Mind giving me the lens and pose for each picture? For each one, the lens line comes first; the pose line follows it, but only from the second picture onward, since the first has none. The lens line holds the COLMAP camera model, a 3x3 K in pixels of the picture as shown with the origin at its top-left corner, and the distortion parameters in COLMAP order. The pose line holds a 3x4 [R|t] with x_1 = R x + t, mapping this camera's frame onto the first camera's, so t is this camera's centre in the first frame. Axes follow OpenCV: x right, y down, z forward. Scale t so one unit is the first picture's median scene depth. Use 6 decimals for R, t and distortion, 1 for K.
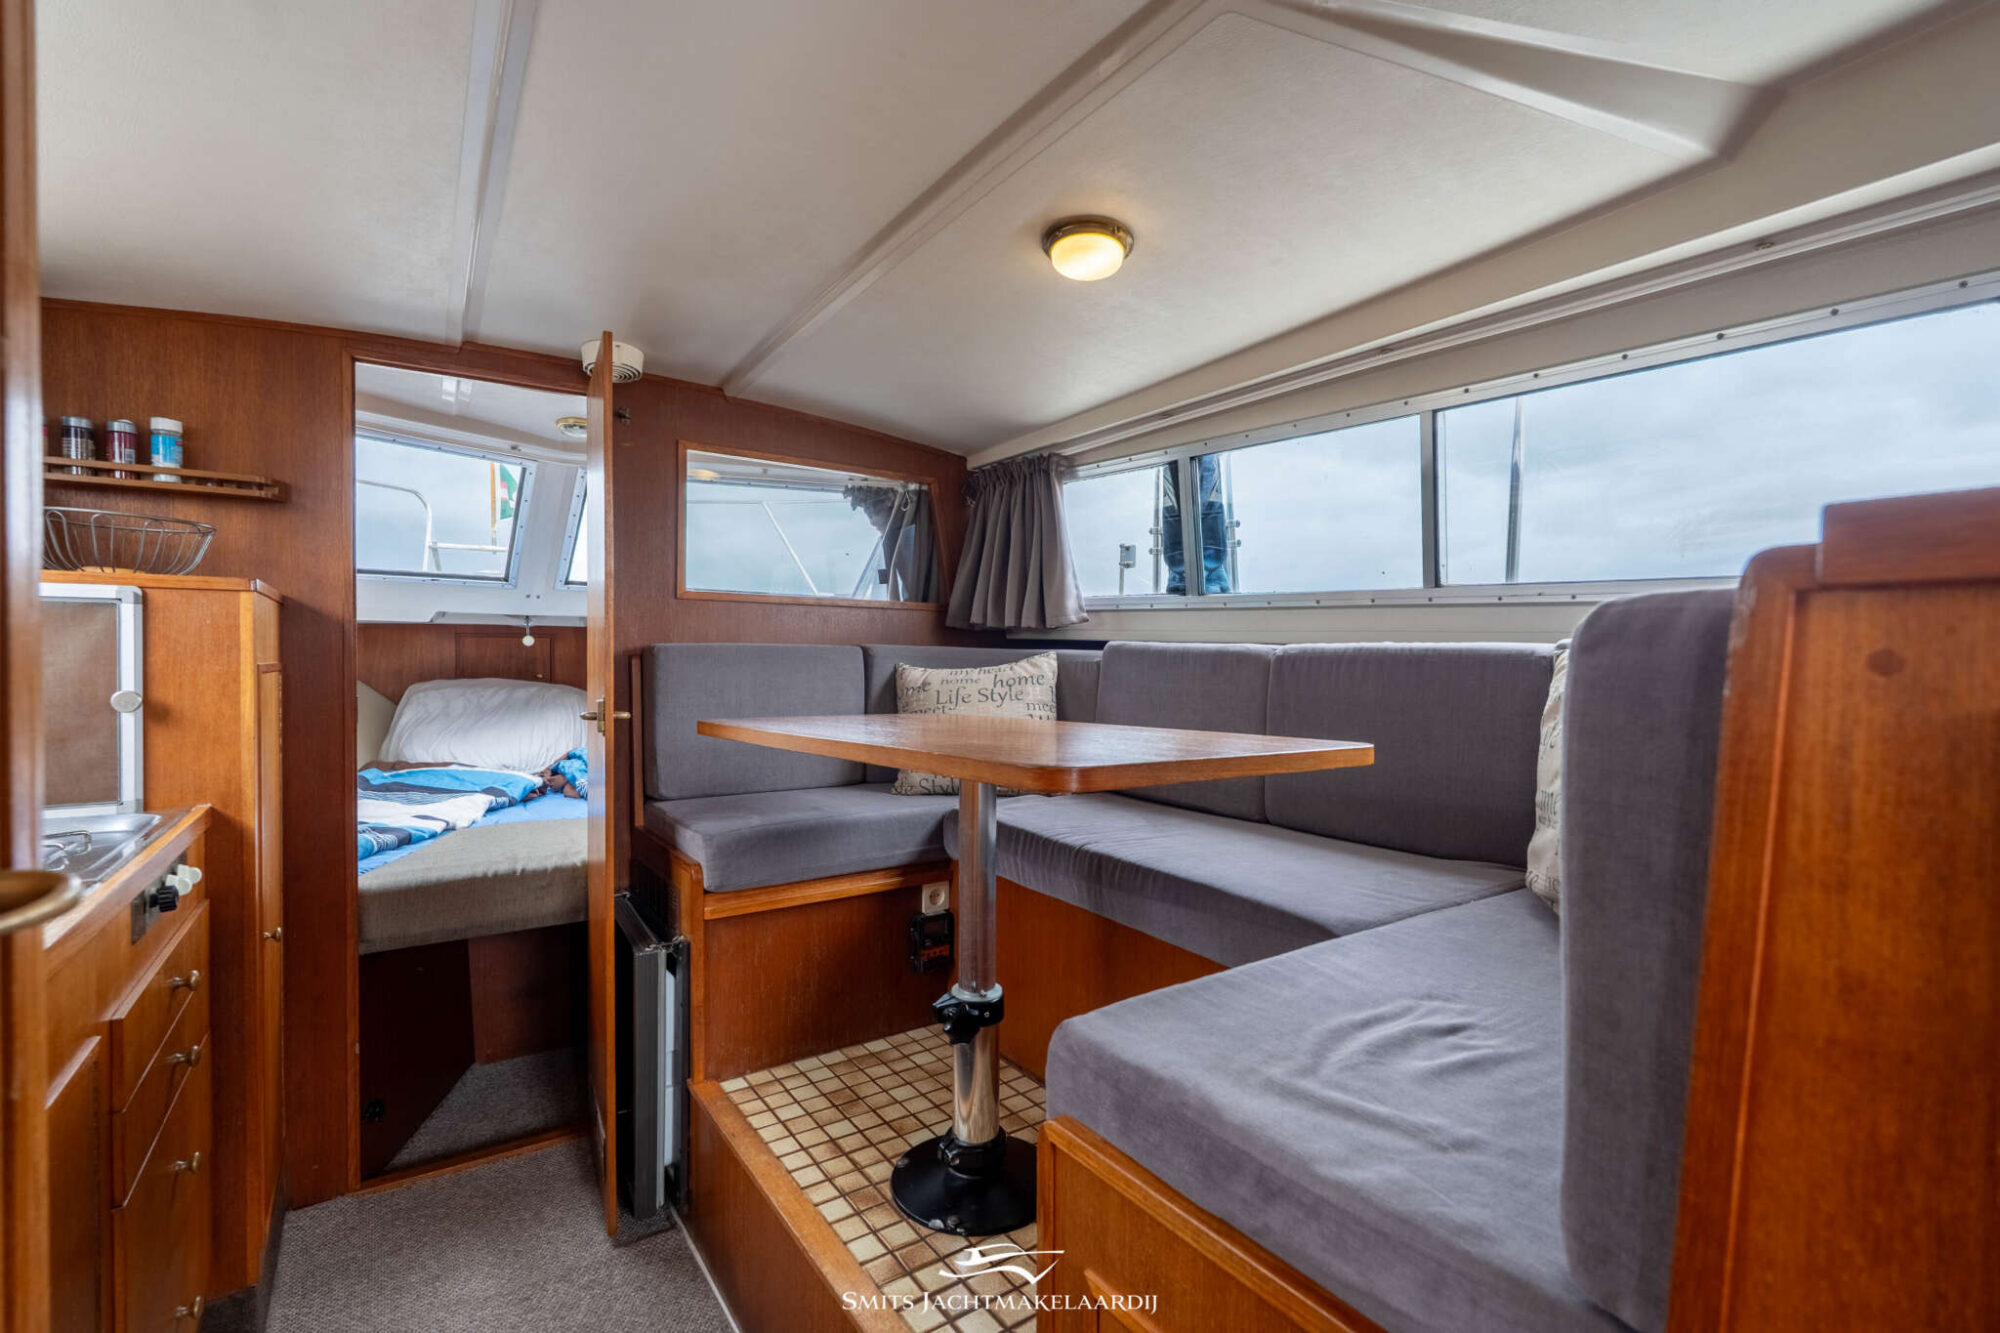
lens RADIAL K [[879.7, 0, 1000.0], [0, 879.7, 666.5], [0, 0, 1]] dist [-0.003439, 0.001443]
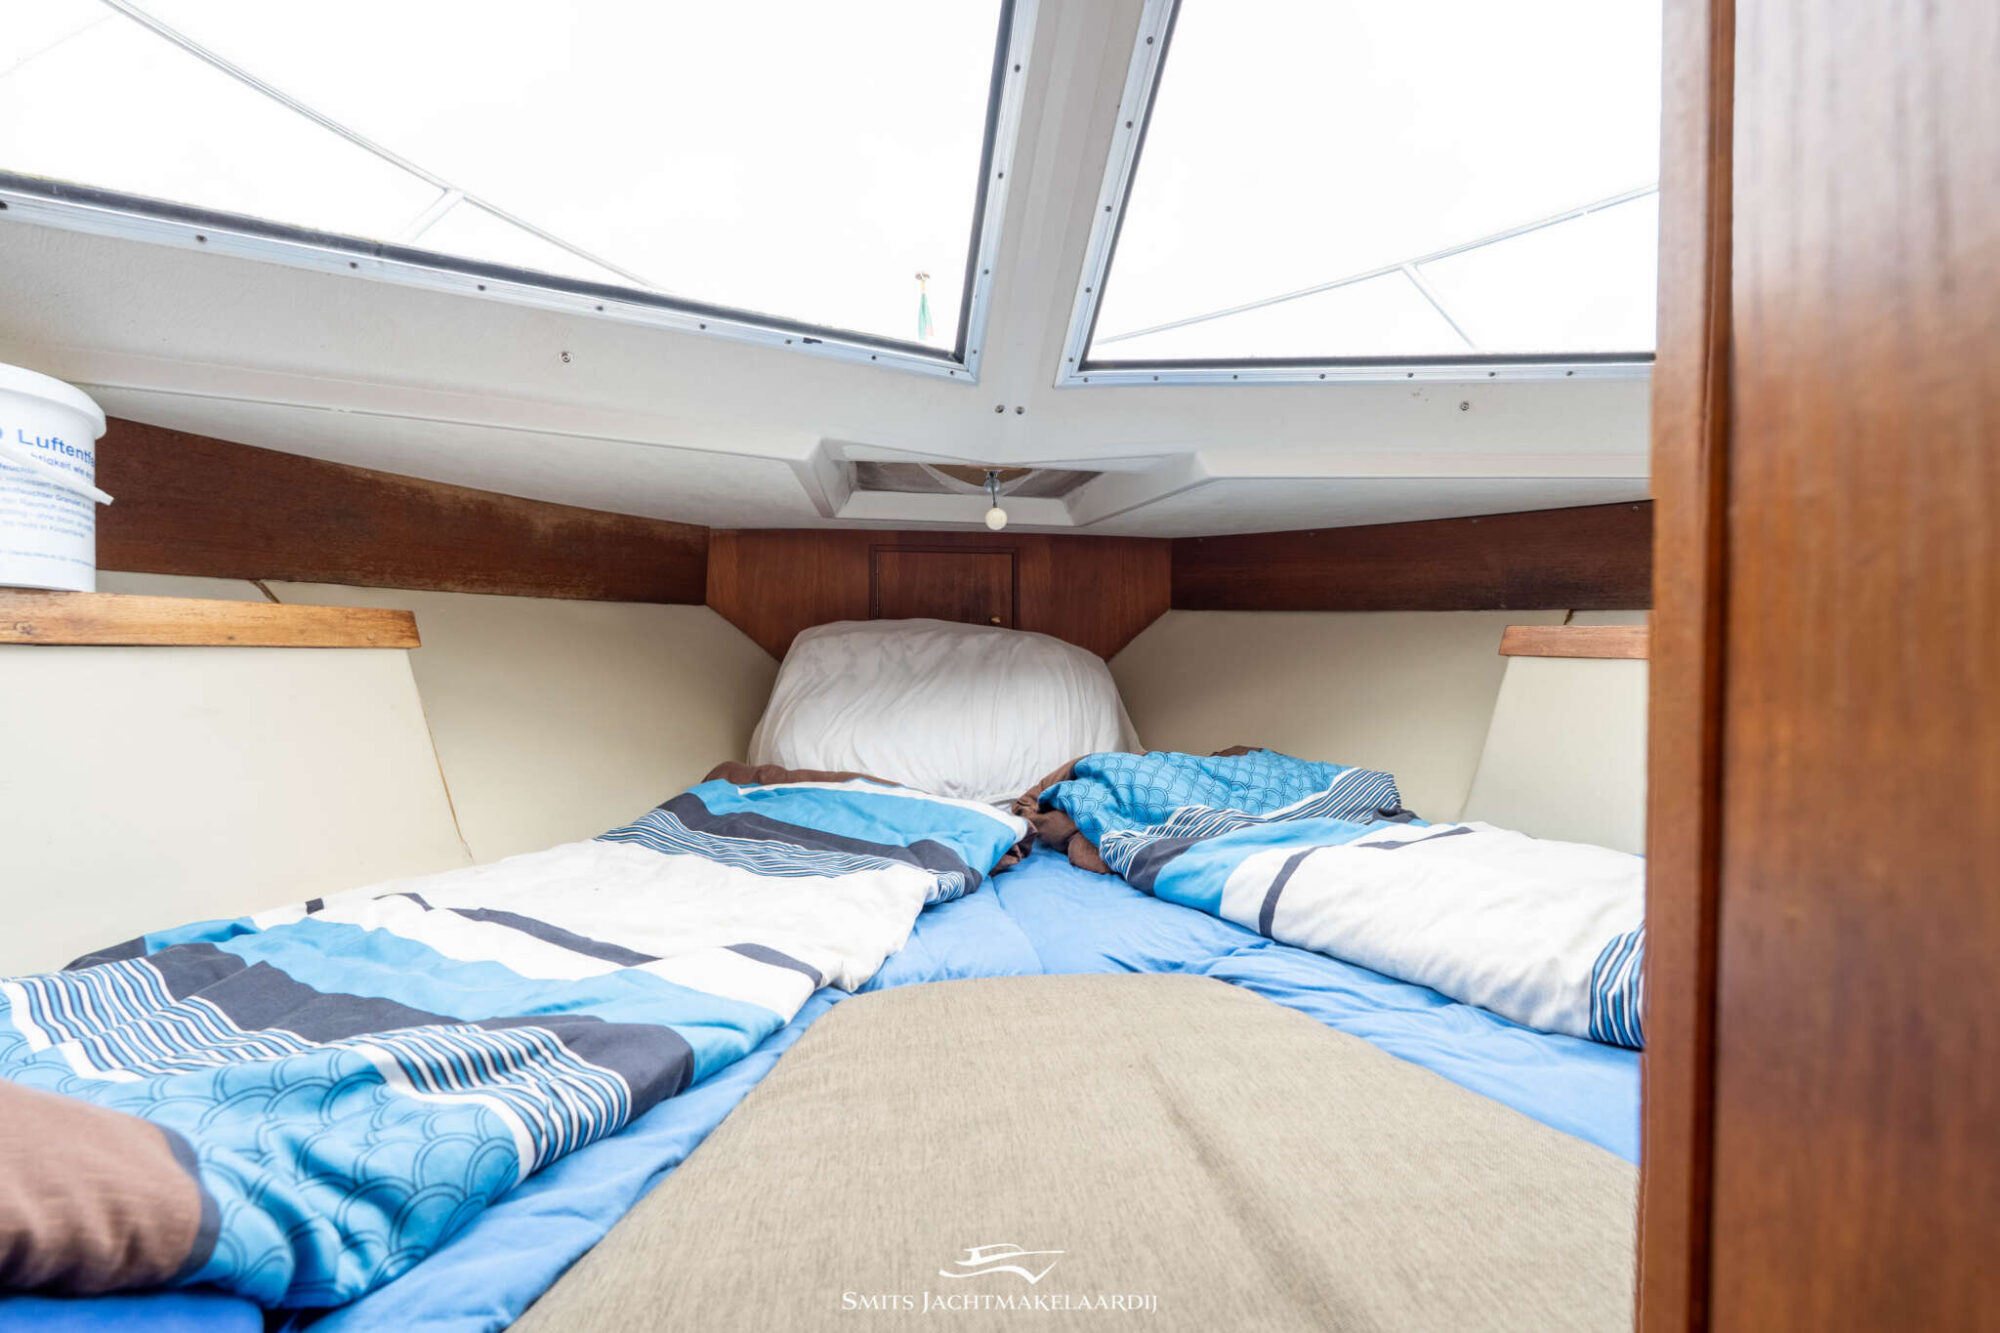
lens RADIAL K [[884.3, 0, 1000.0], [0, 884.3, 666.5], [0, 0, 1]] dist [-0.014305, 0.008640]
pose [[0.908861, 0.004723, -0.417072, -0.528202], [-0.003467, 0.999987, 0.003768, 0.072818], [0.417085, -0.001978, 0.908866, 0.896725]]
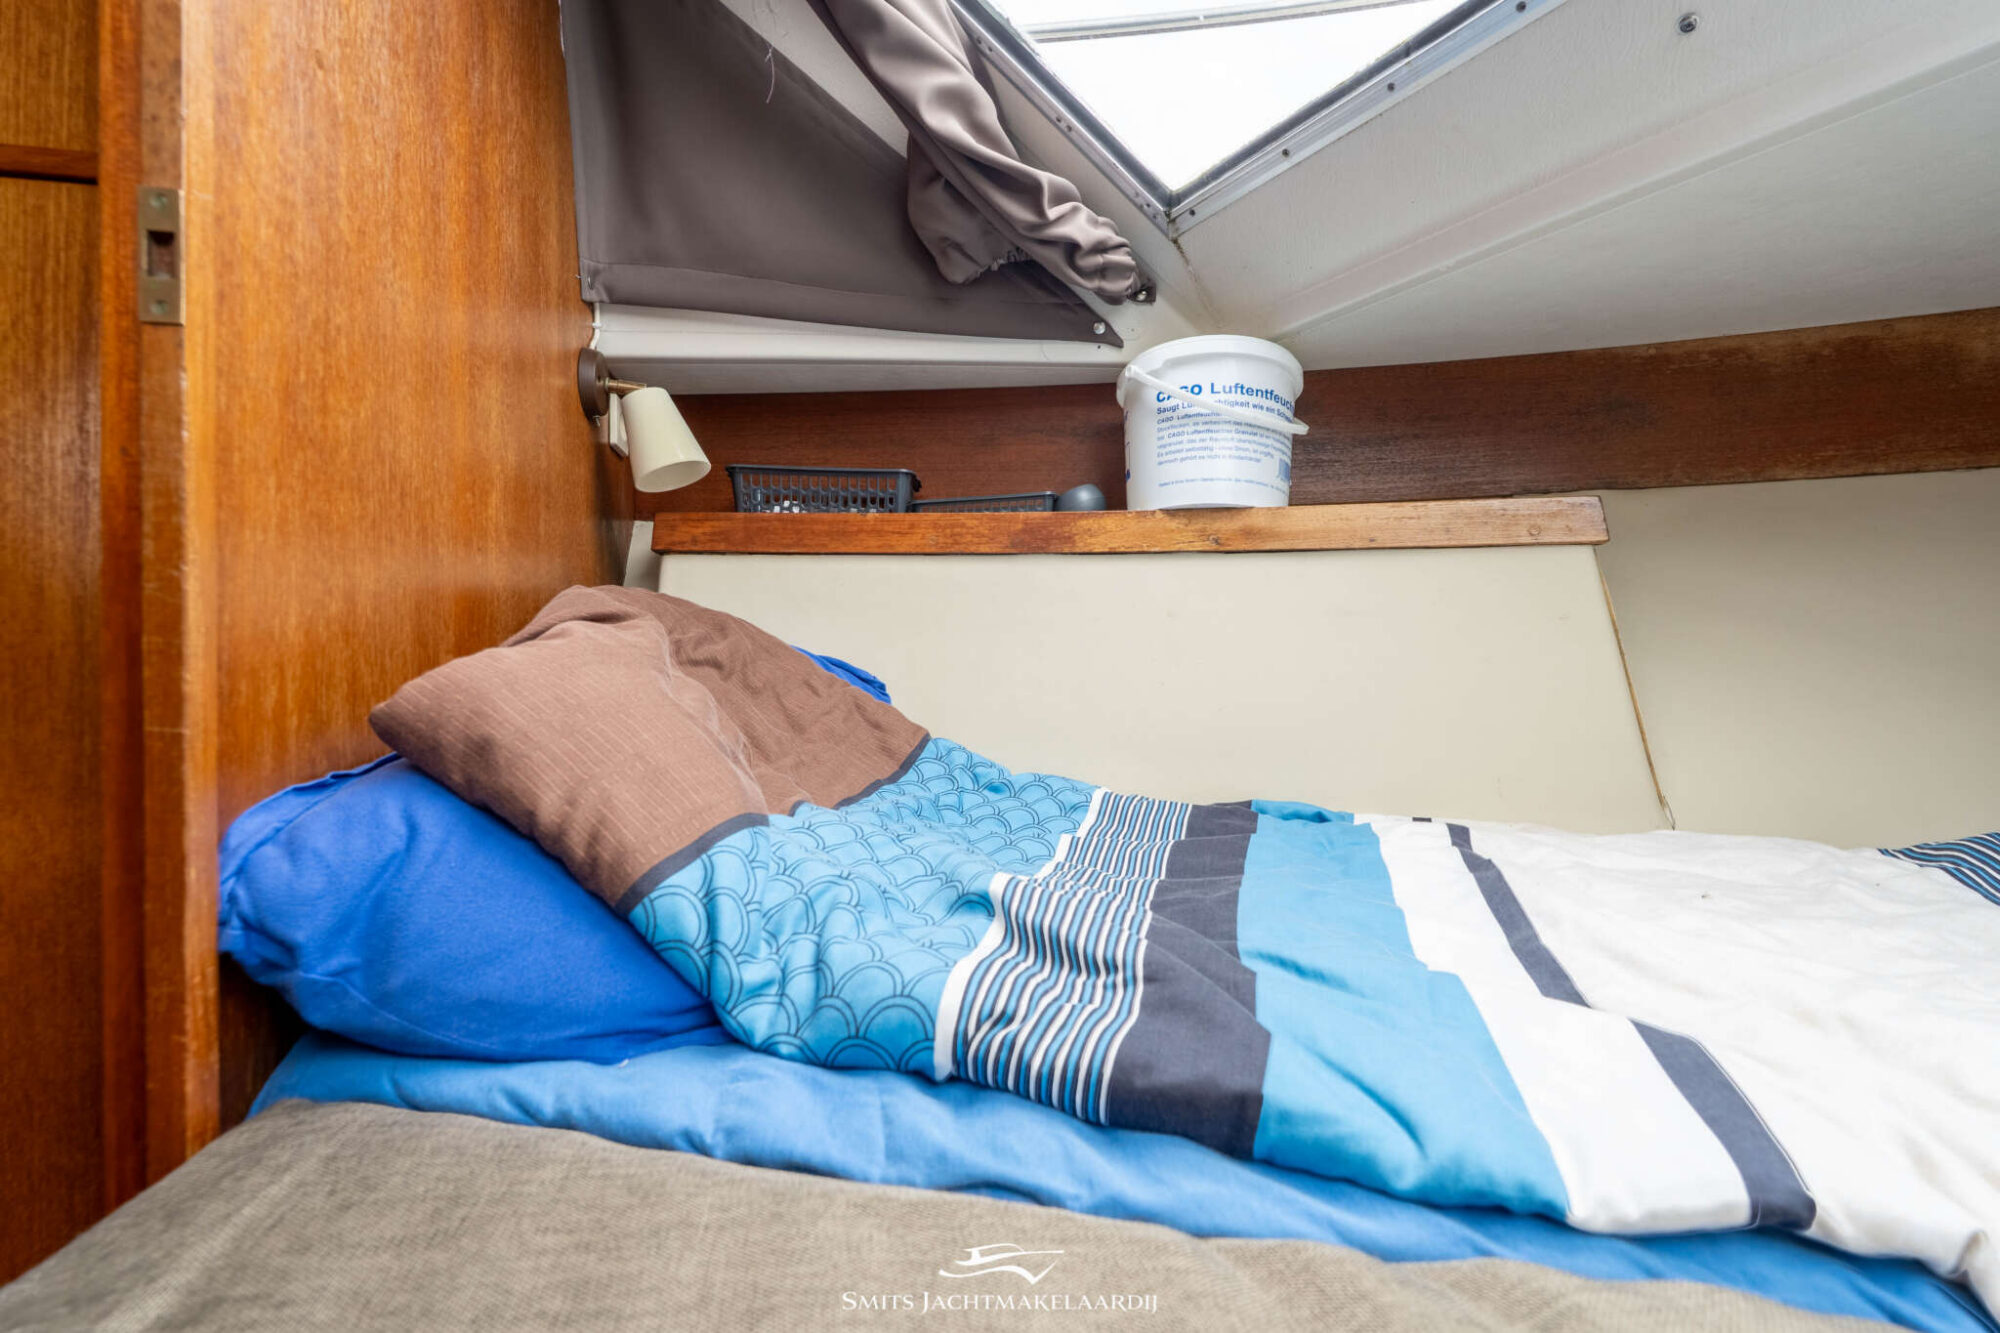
lens RADIAL K [[884.3, 0, 1000.0], [0, 884.3, 666.5], [0, 0, 1]] dist [-0.014305, 0.008640]
pose [[-0.415138, 0.007787, -0.909725, -0.579343], [-0.014729, 0.999775, 0.015279, 0.125609], [0.909639, 0.019742, -0.414929, 1.171785]]
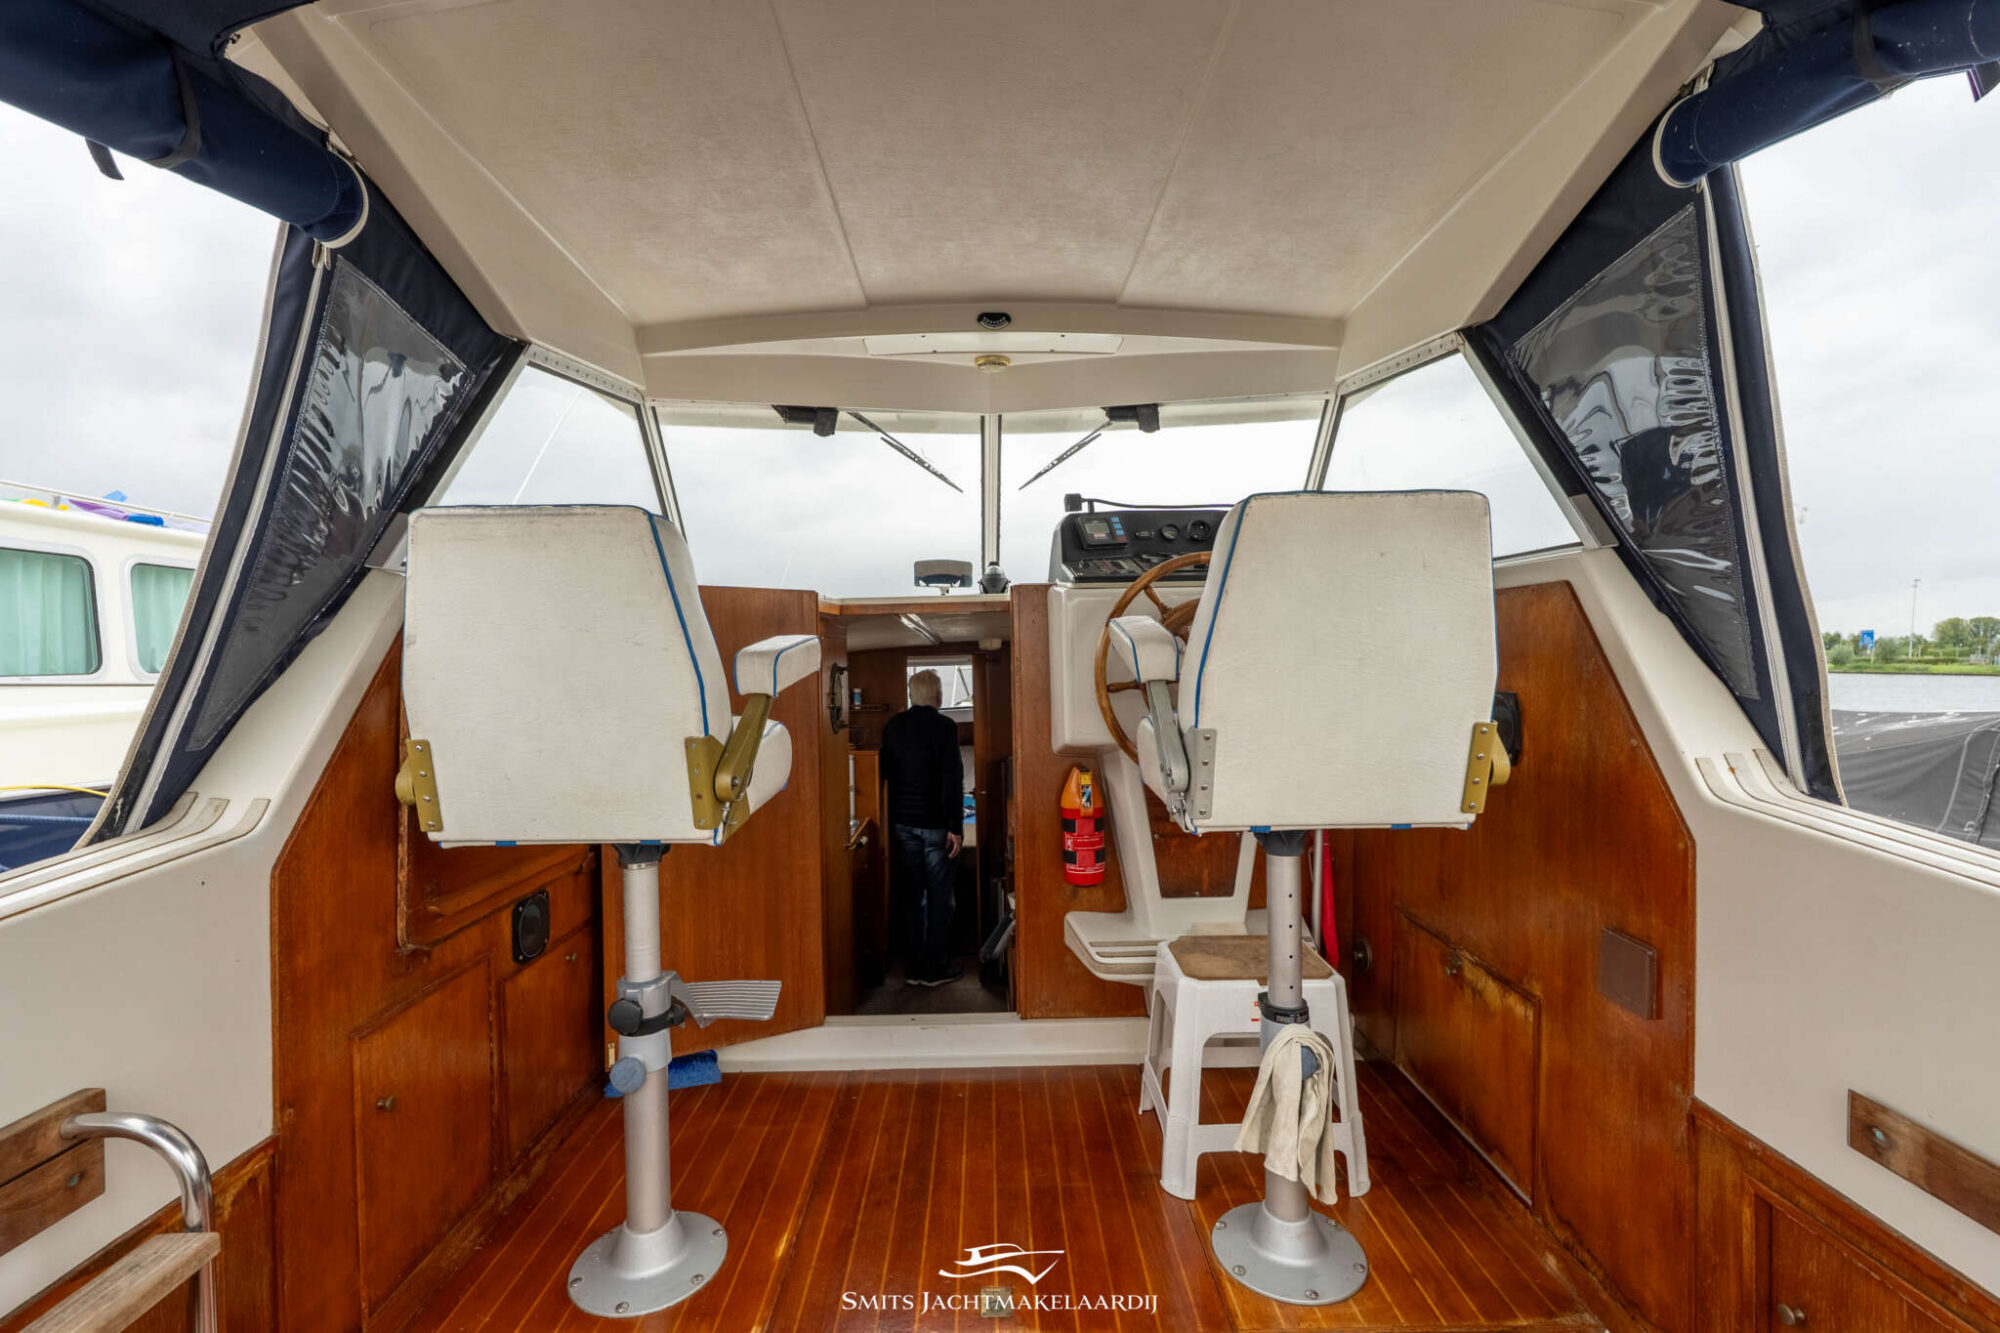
lens RADIAL K [[884.3, 0, 1000.0], [0, 884.3, 666.5], [0, 0, 1]] dist [-0.014305, 0.008640]
pose [[0.827321, -0.003131, -0.561721, 0.993422], [0.012852, 0.999828, 0.013356, -0.323764], [0.561583, -0.018269, 0.827219, -1.058277]]
